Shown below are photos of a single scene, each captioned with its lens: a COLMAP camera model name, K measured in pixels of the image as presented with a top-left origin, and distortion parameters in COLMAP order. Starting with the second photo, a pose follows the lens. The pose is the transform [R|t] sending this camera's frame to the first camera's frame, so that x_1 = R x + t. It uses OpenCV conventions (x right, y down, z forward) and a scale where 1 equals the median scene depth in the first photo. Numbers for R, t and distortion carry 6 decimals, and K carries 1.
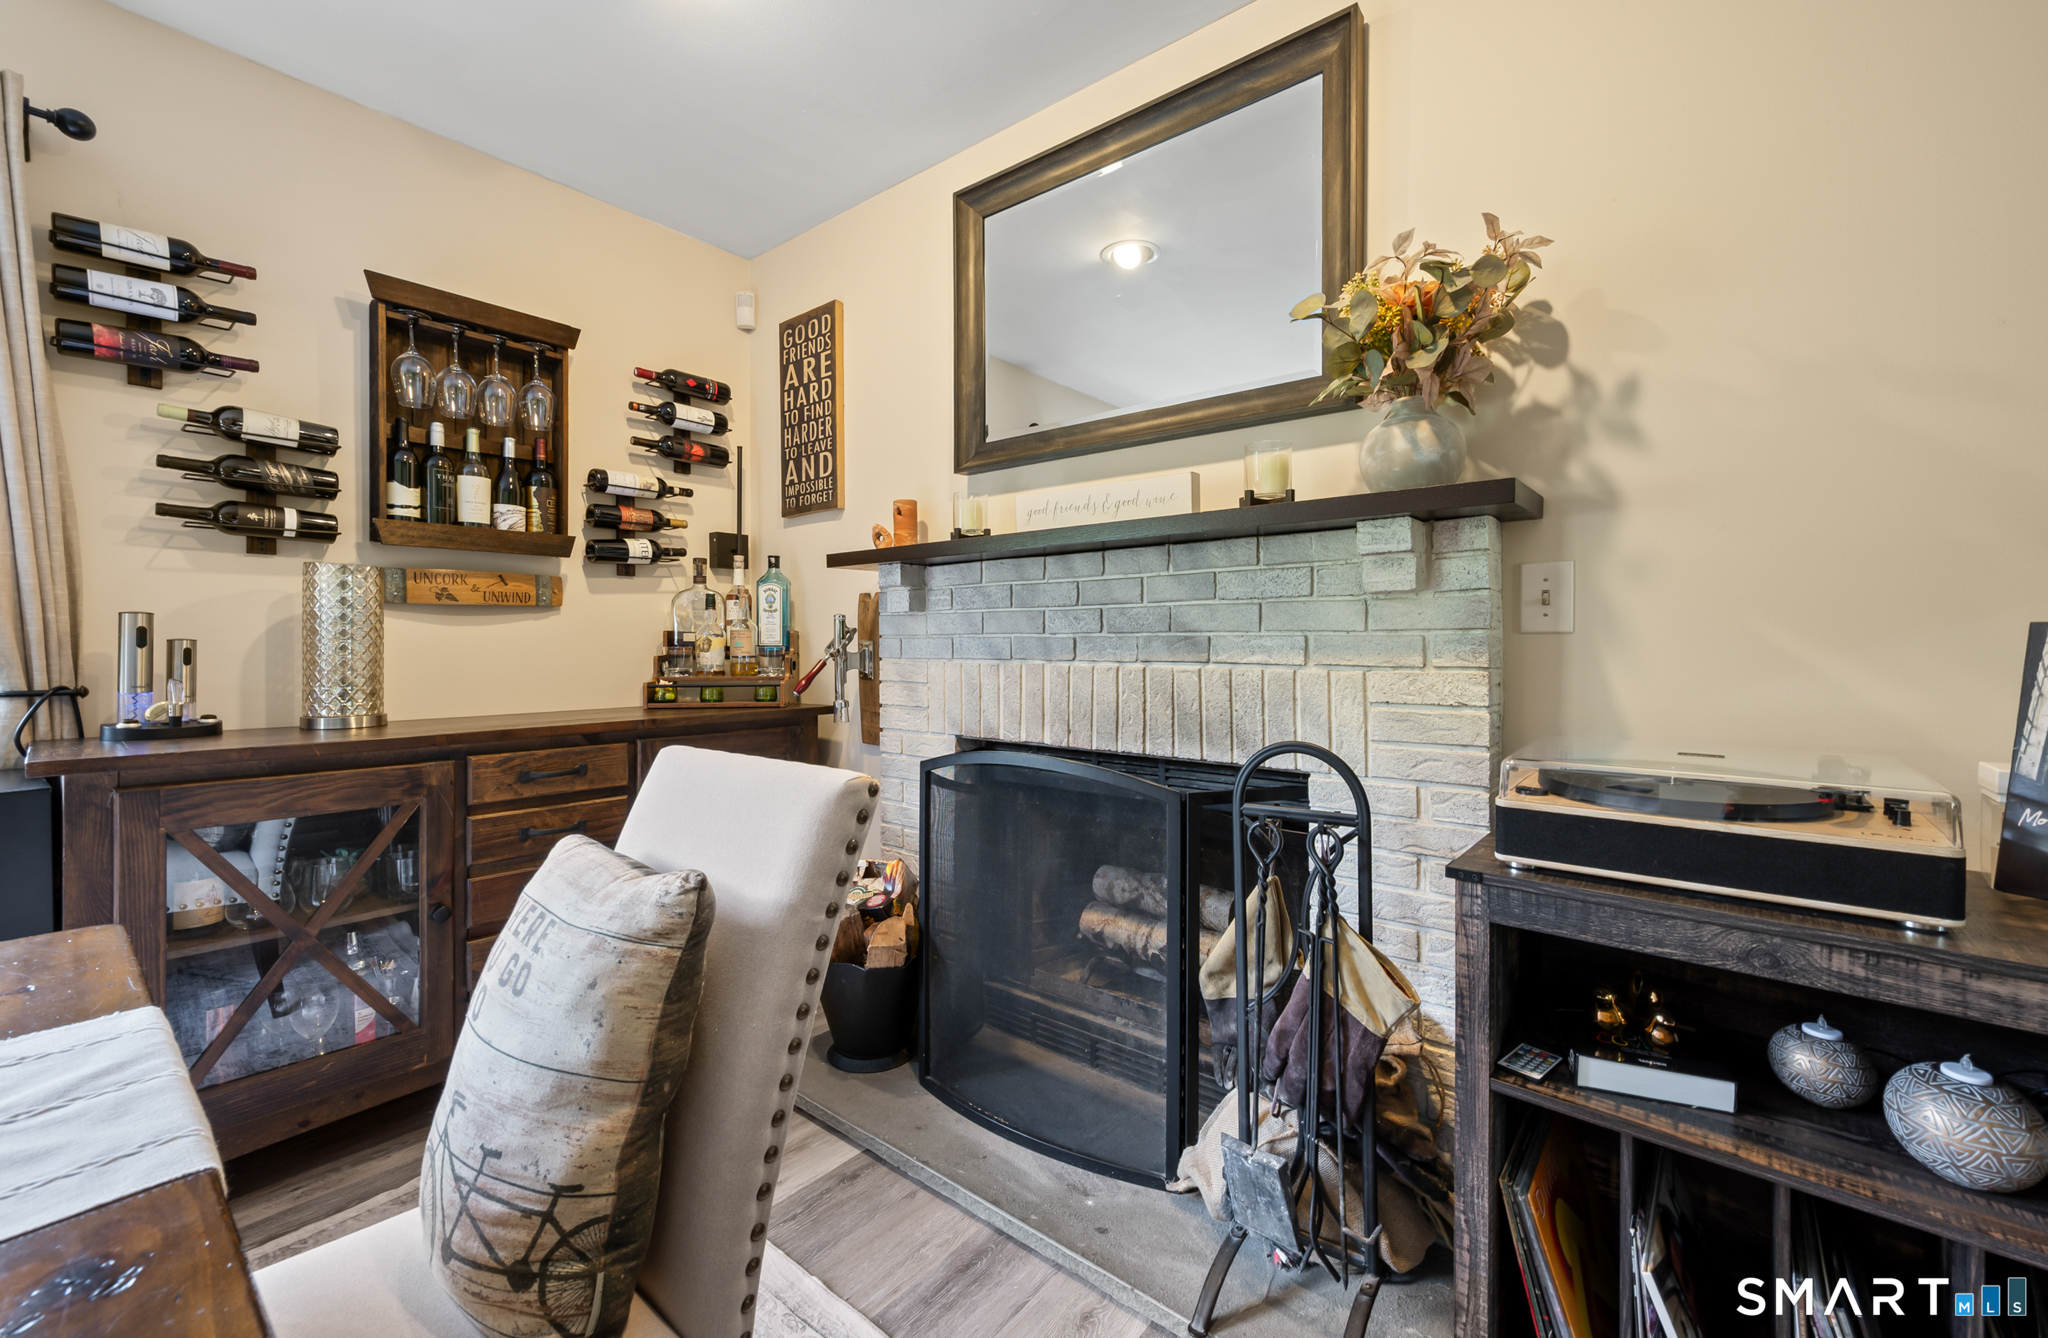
lens RADIAL K [[821.2, 0, 1025.9], [0, 821.2, 649.2], [0, 0, 1]] dist [-0.000932, -0.000196]
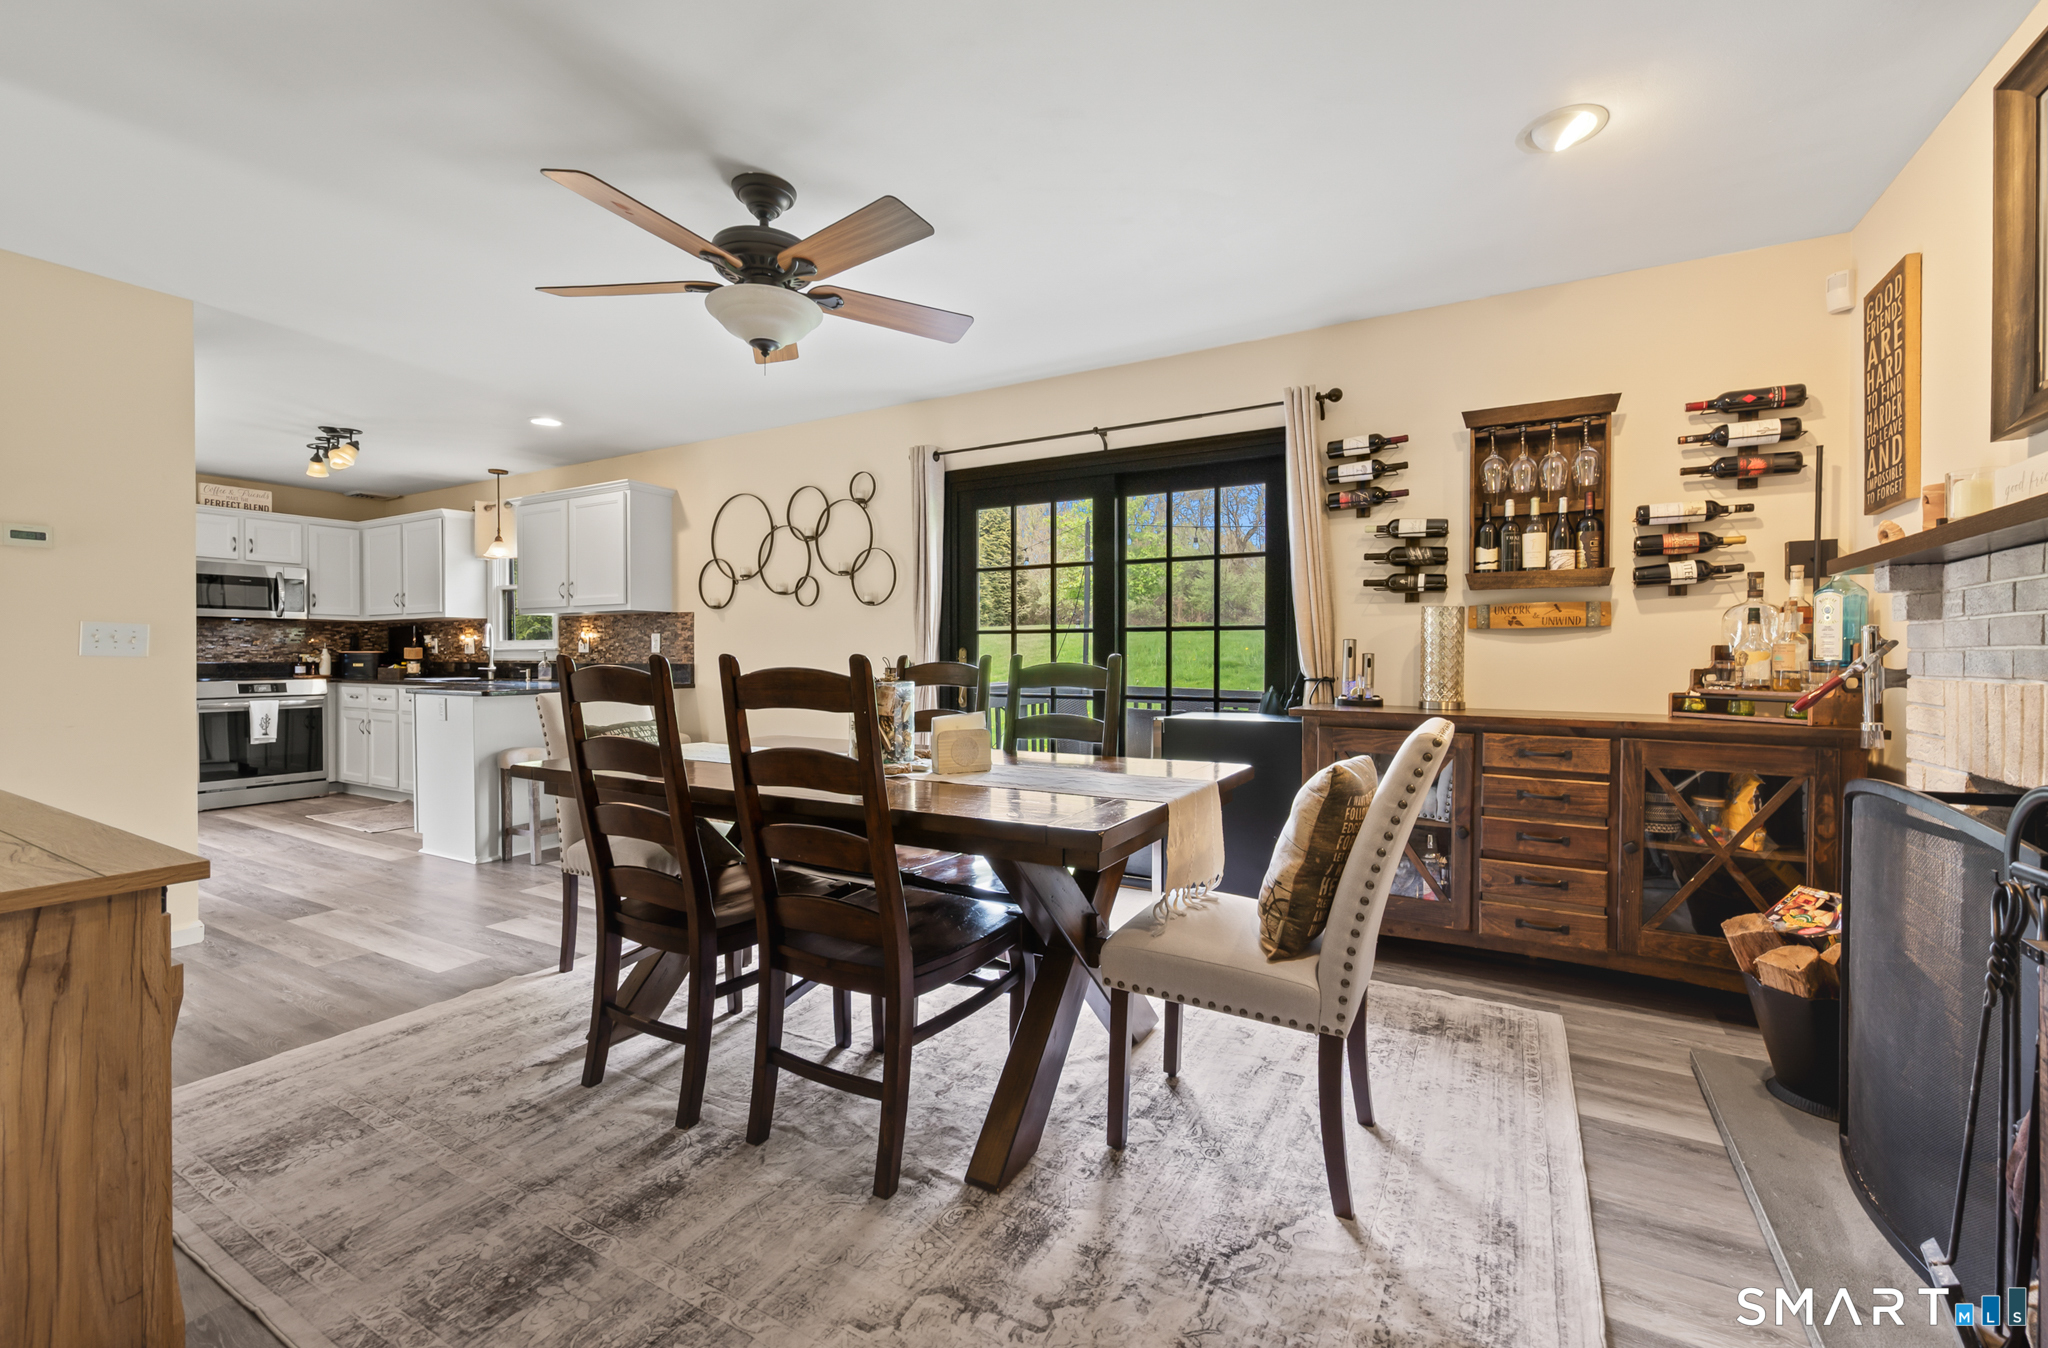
lens RADIAL K [[834.2, 0, 1031.2], [0, 834.2, 662.2], [0, 0, 1]] dist [-0.002149, 0.001189]
pose [[0.157864, 0.009565, -0.987414, 0.562188], [-0.013173, 0.999885, 0.007580, 0.002973], [0.987373, 0.011810, 0.157972, -0.032569]]
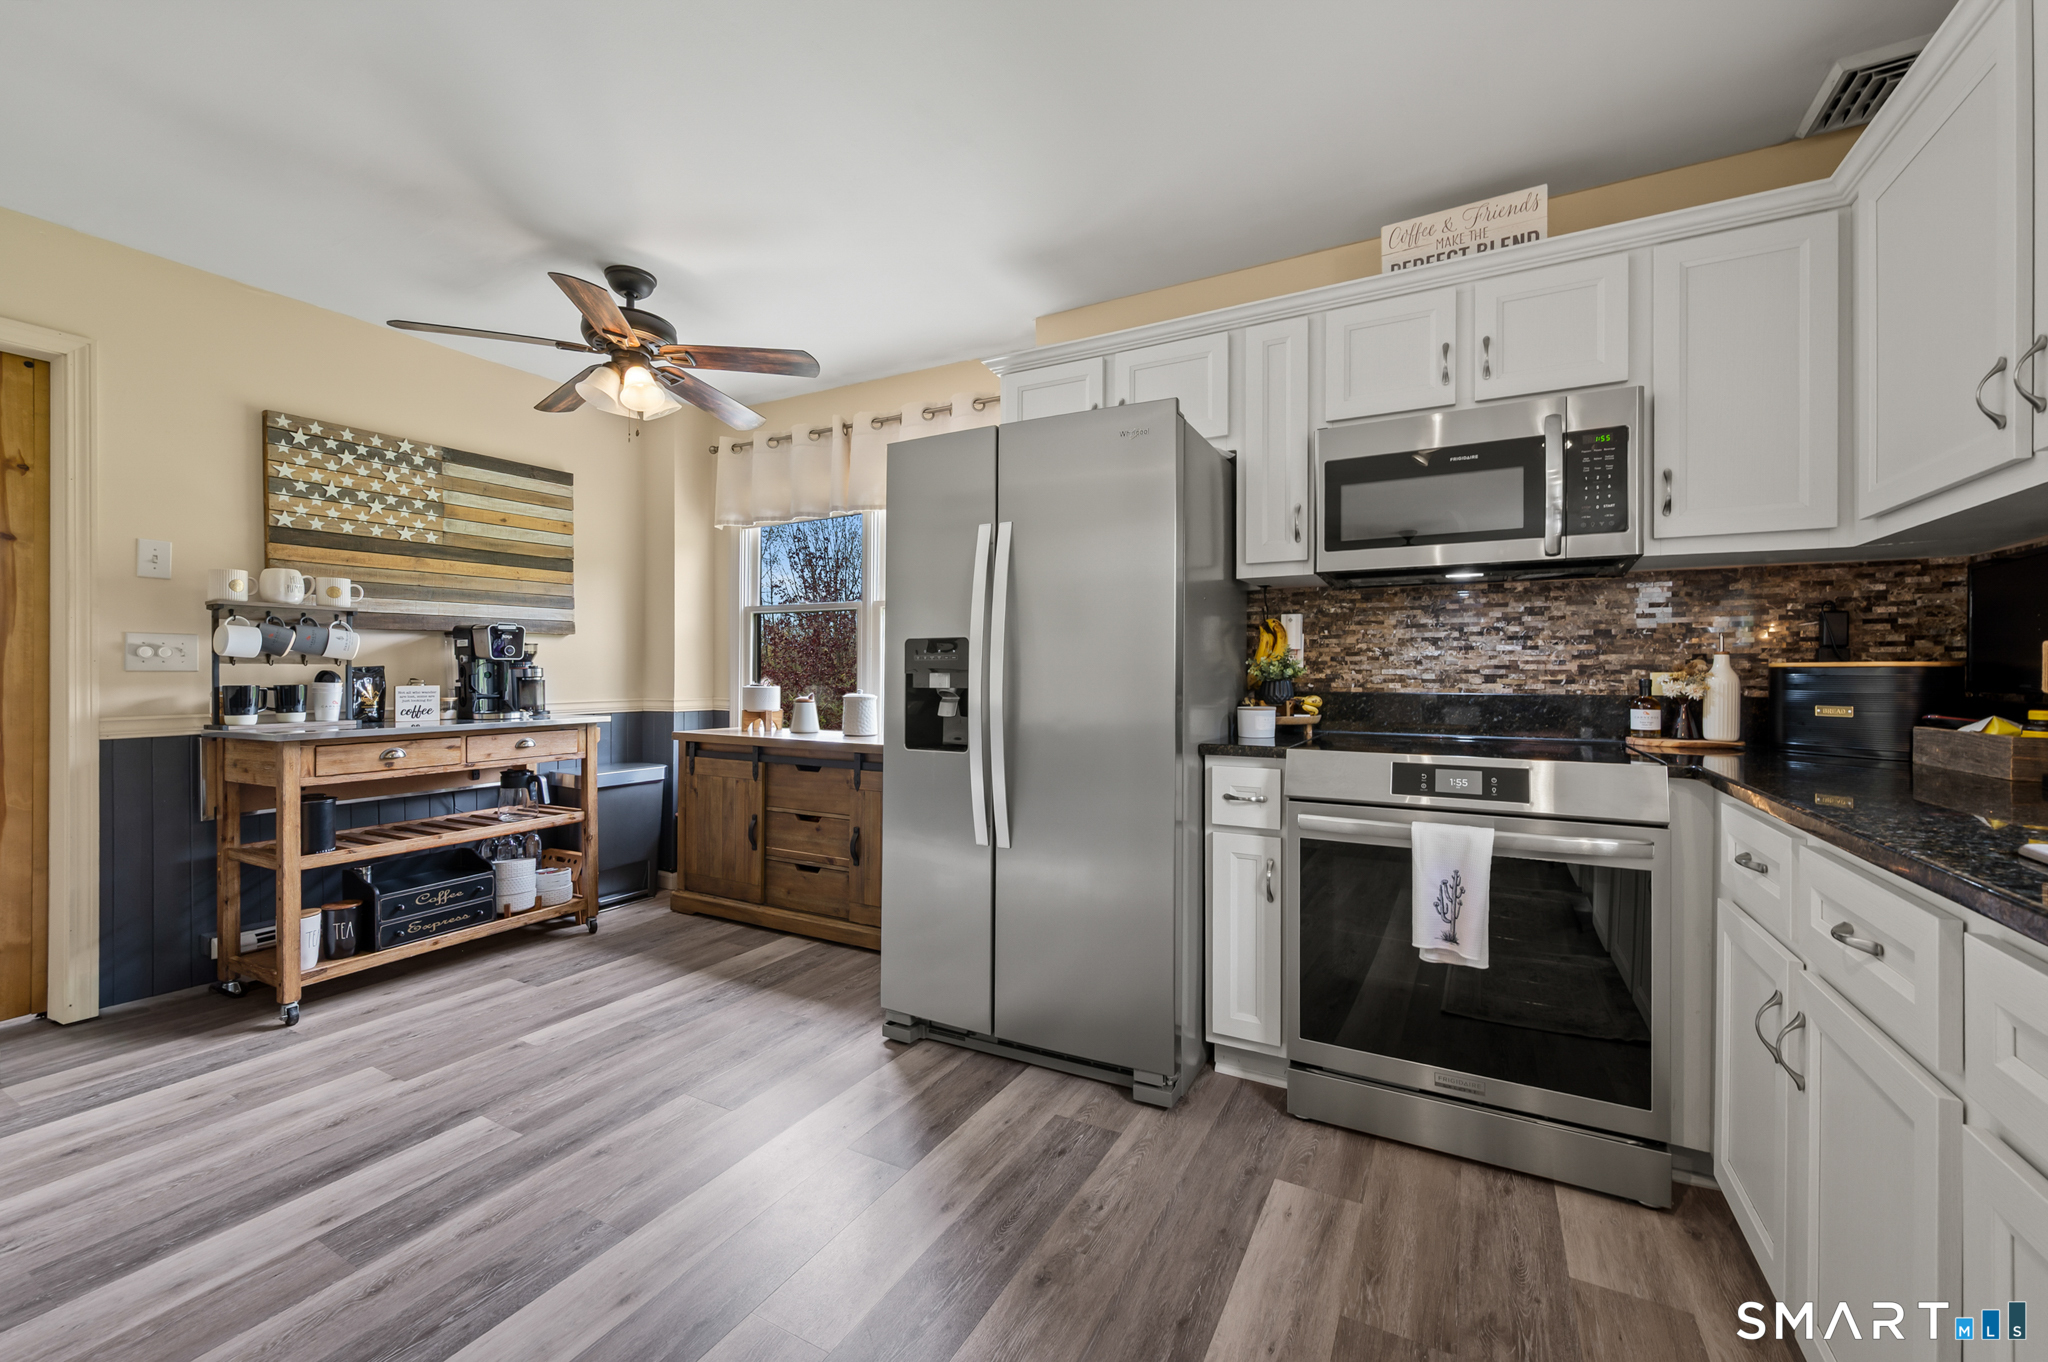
lens RADIAL K [[834.2, 0, 1003.7], [0, 834.2, 671.6], [0, 0, 1]] dist [-0.002149, 0.001189]
pose [[-0.984908, -0.002577, -0.173062, -2.002196], [-0.005051, 0.999891, 0.013851, 0.022477], [0.173008, 0.014516, -0.984814, -1.376364]]
